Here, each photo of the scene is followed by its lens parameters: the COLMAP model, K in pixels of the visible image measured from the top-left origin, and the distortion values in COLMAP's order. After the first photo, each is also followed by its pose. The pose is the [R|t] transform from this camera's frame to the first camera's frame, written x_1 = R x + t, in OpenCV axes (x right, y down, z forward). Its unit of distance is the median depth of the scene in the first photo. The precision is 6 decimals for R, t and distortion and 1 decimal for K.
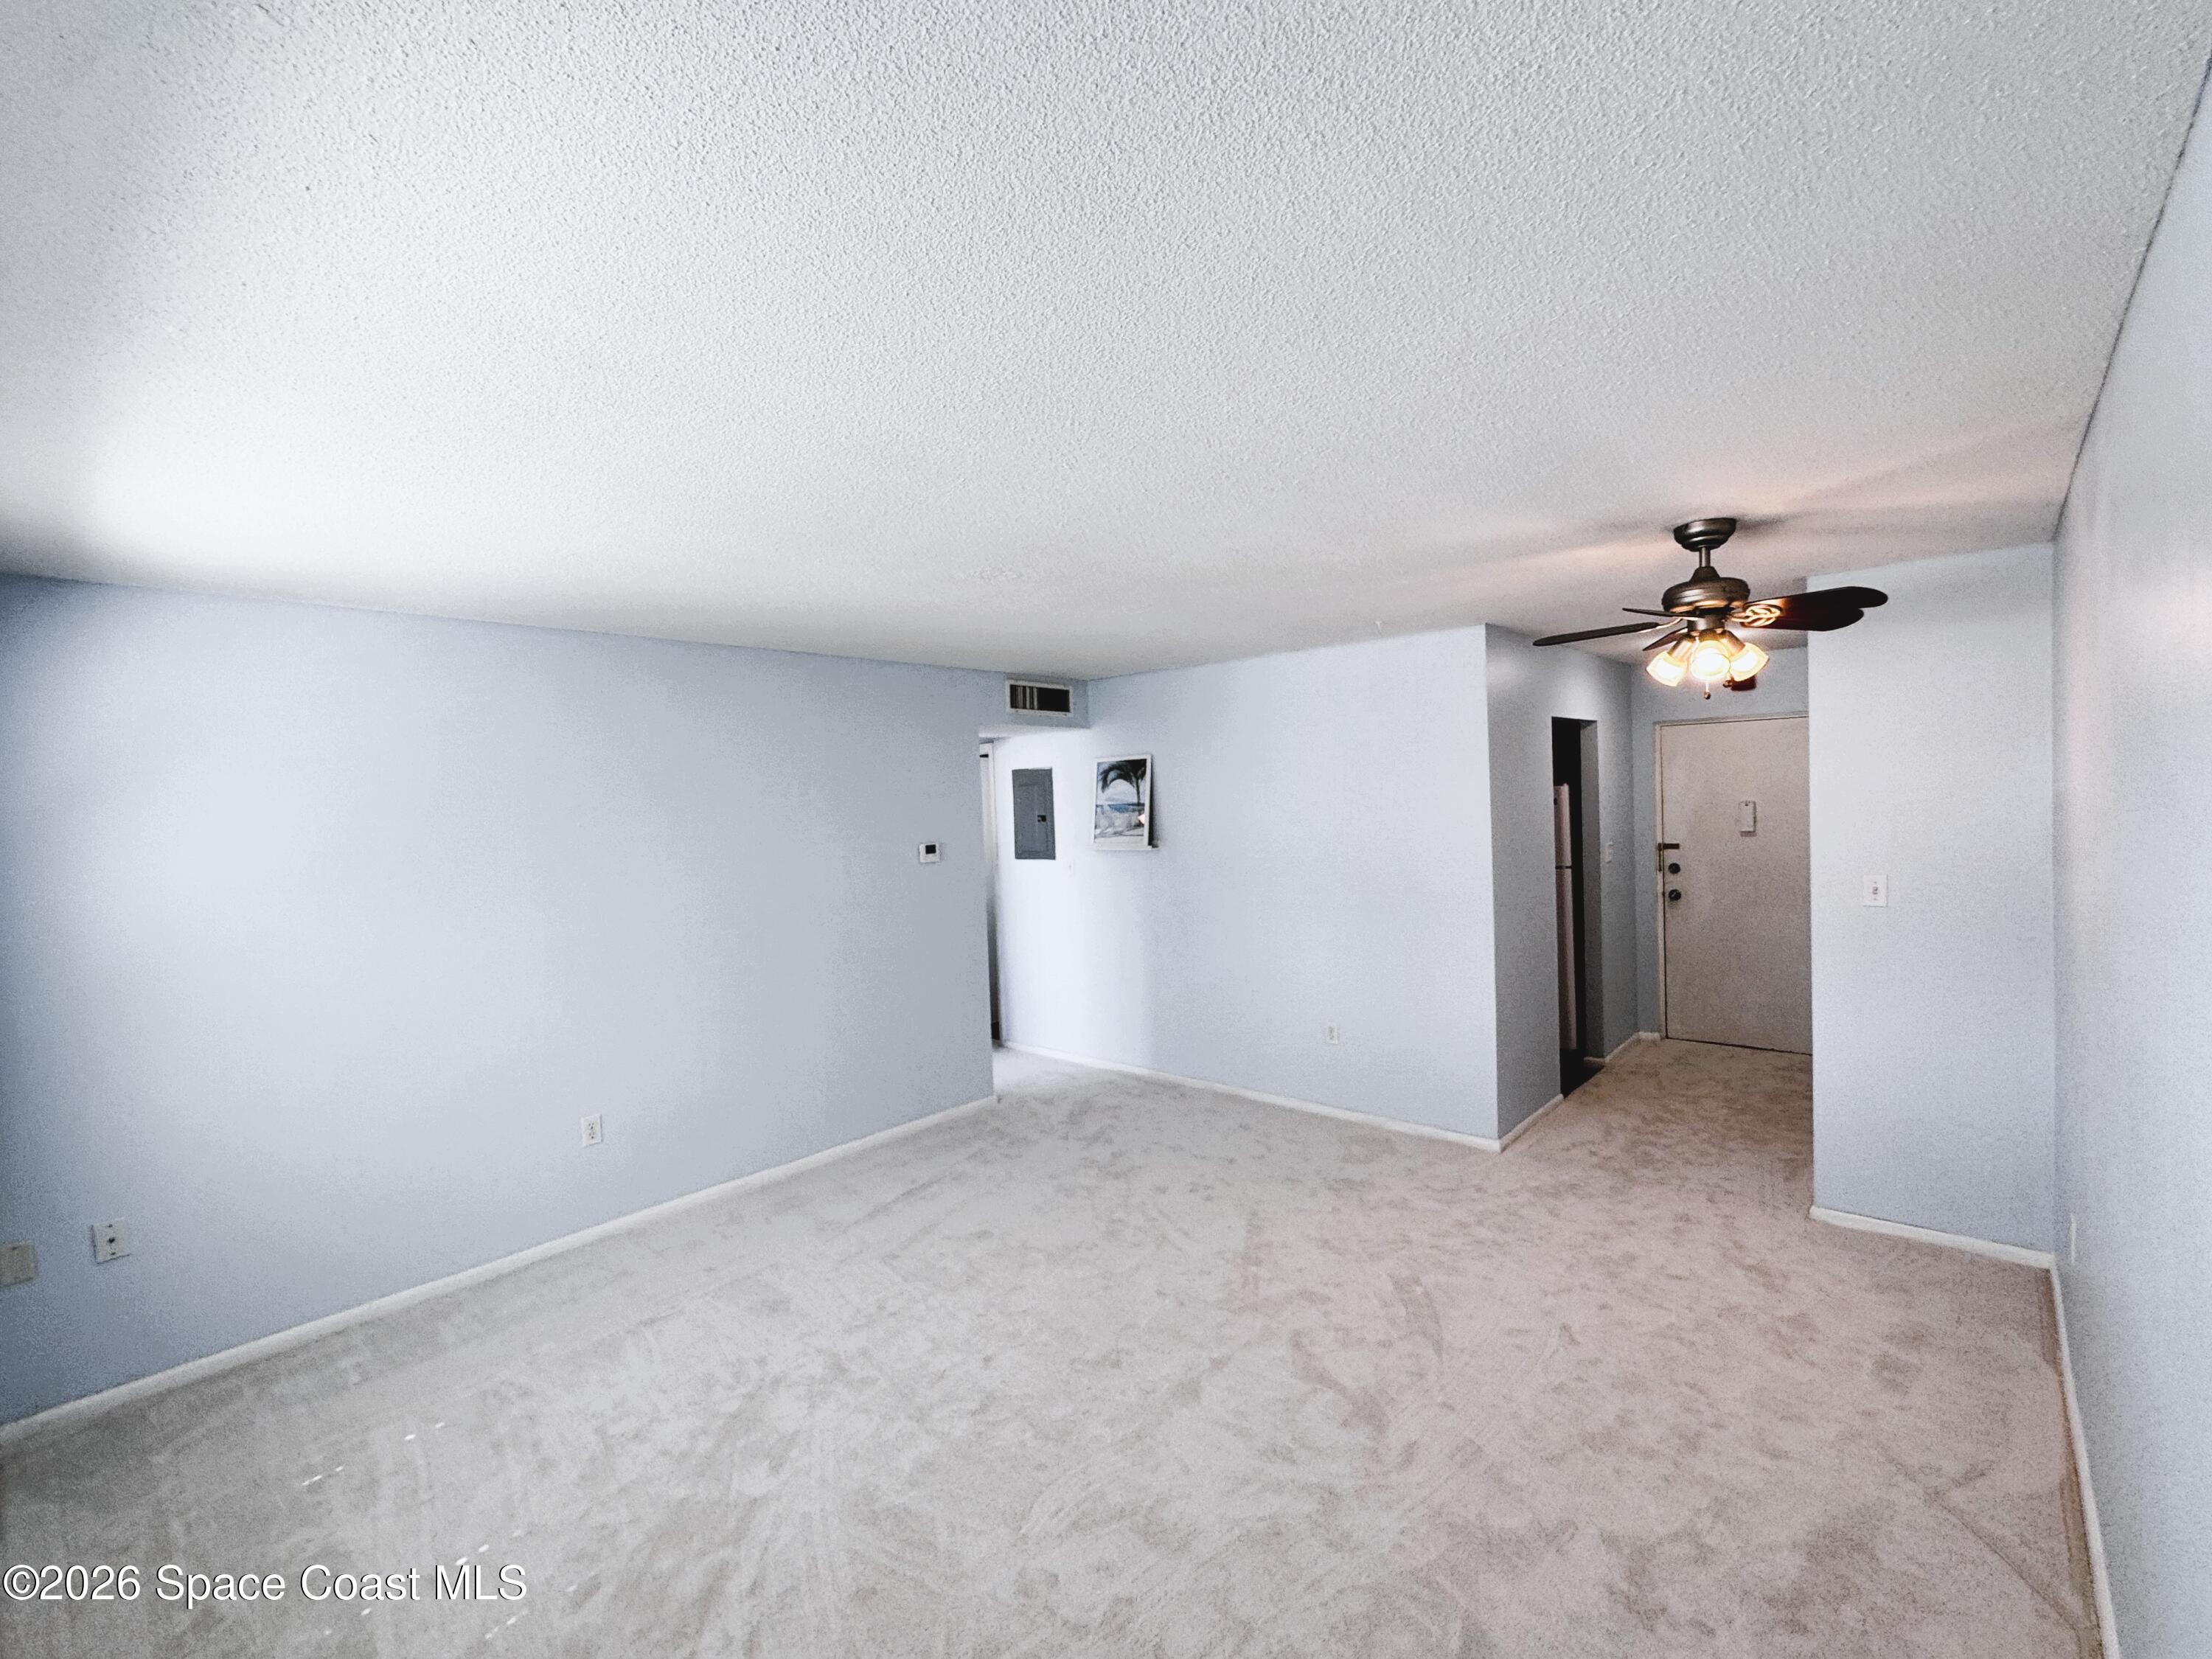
lens RADIAL K [[968.2, 0, 1109.9], [0, 968.2, 832.1], [0, 0, 1]] dist [-0.004338, 0.000588]
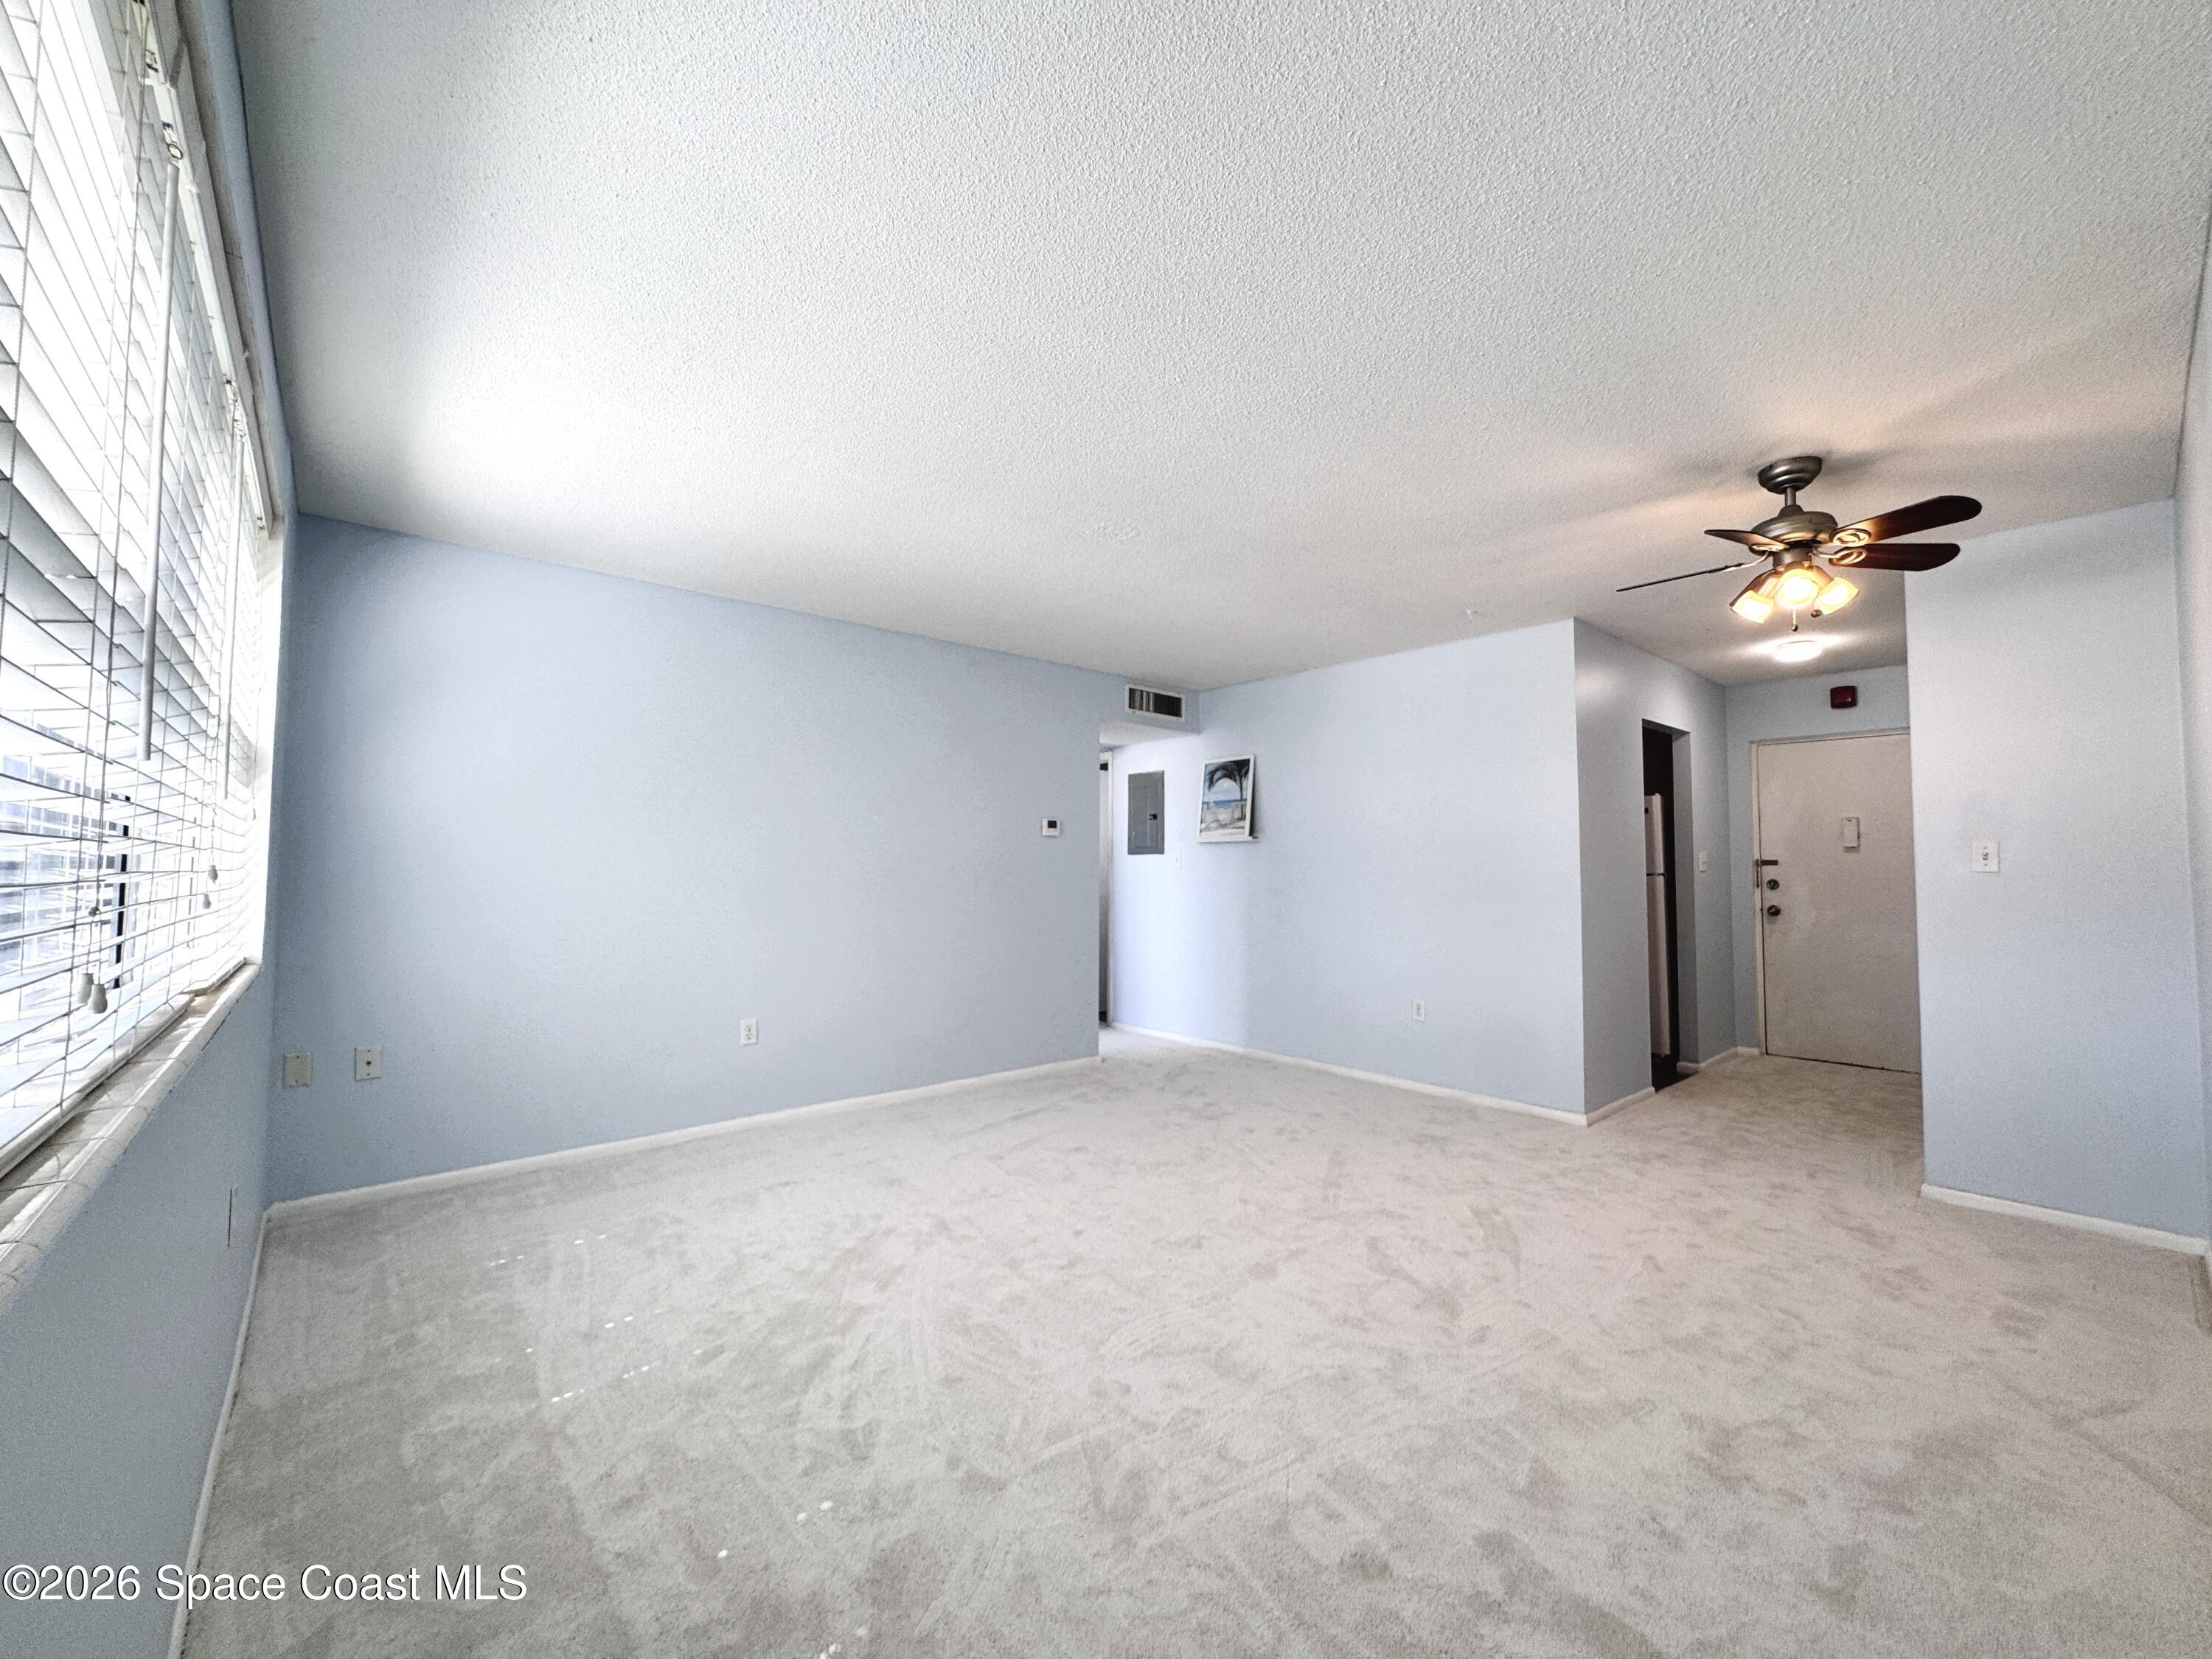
lens RADIAL K [[878.2, 0, 1110.9], [0, 878.2, 826.9], [0, 0, 1]] dist [-0.003922, 0.000514]
pose [[0.991592, 0.034144, -0.124821, 0.016389], [-0.043342, 0.996482, -0.071734, 0.158468], [0.121933, 0.076541, 0.989583, 0.000757]]
